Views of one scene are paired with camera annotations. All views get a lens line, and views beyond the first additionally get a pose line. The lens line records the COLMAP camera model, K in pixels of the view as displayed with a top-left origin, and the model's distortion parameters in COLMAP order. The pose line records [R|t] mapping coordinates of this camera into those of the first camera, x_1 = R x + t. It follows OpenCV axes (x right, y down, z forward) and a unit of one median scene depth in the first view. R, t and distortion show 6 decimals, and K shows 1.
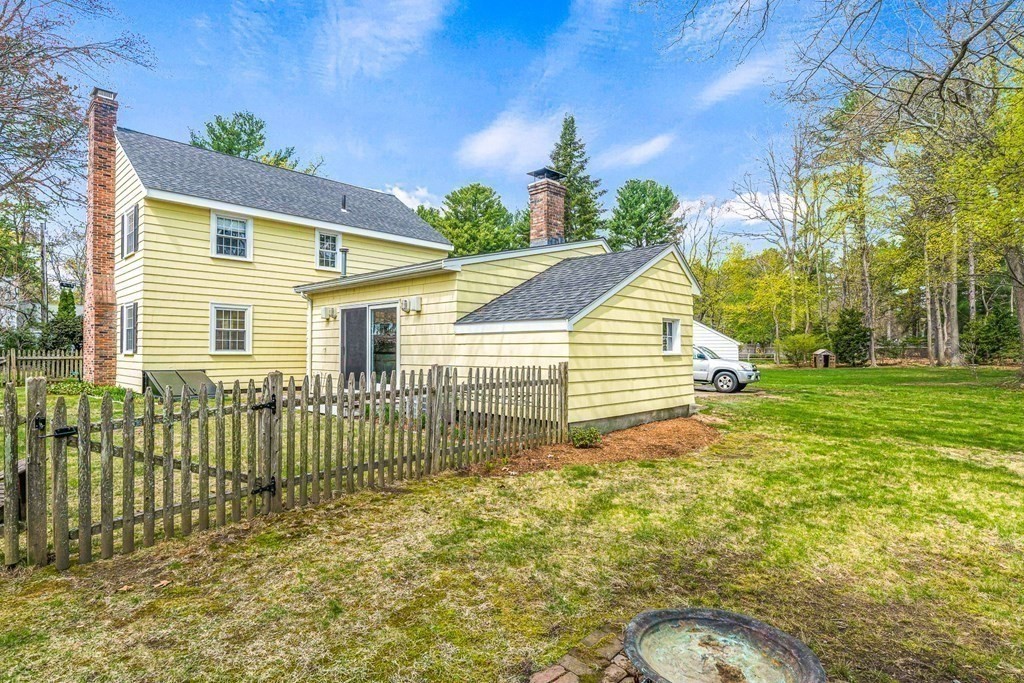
lens RADIAL K [[539.5, 0, 511.5], [0, 539.5, 342.3], [0, 0, 1]] dist [-0.001102, 0.001588]
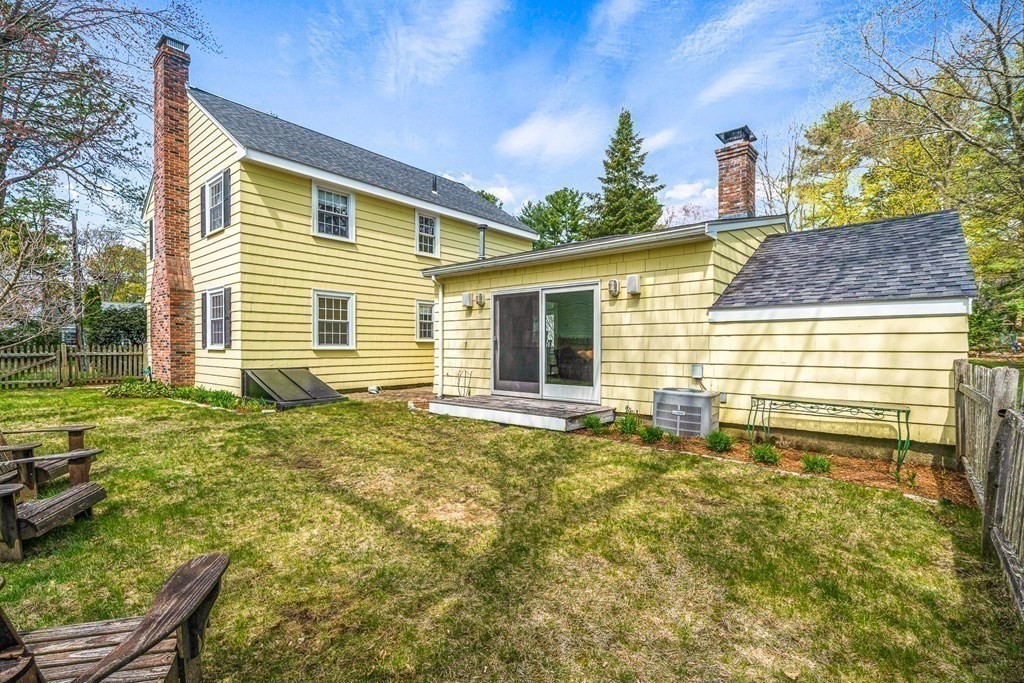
lens RADIAL K [[472.4, 0, 512.2], [0, 472.4, 347.5], [0, 0, 1]] dist [0.001677, -0.000312]
pose [[0.998578, -0.002025, 0.053267, -0.273287], [0.000950, 0.999796, 0.020197, 0.004114], [-0.053297, -0.020117, 0.998376, 0.224576]]
